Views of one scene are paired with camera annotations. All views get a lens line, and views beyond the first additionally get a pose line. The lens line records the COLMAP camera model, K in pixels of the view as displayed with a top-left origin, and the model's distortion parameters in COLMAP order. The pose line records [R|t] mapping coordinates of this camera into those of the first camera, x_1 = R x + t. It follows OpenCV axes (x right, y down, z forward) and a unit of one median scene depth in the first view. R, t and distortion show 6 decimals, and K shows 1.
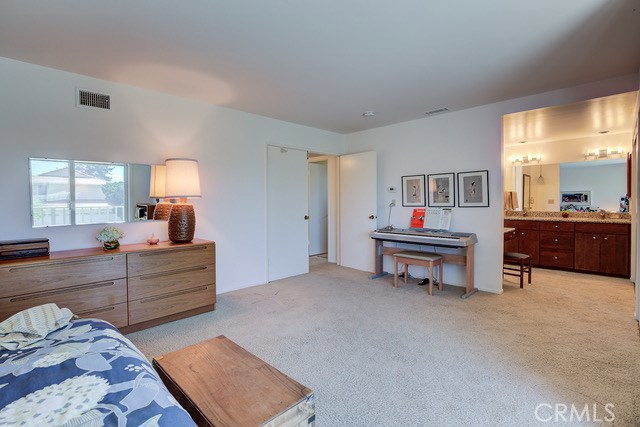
lens RADIAL K [[307.6, 0, 320.5], [0, 307.6, 207.9], [0, 0, 1]] dist [-0.001474, -0.000046]
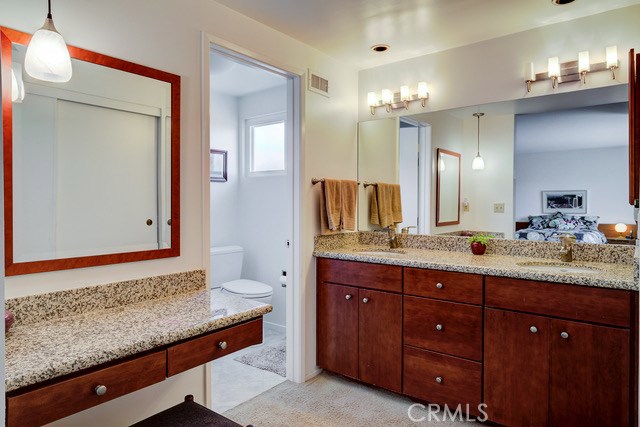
lens RADIAL K [[408.9, 0, 319.4], [0, 408.9, 213.3], [0, 0, 1]] dist [-0.004878, -0.002963]
pose [[0.993405, 0.002991, 0.114619, 0.571235], [-0.002998, 0.999996, -0.000110, -0.016886], [-0.114619, -0.000234, 0.993410, 0.559193]]
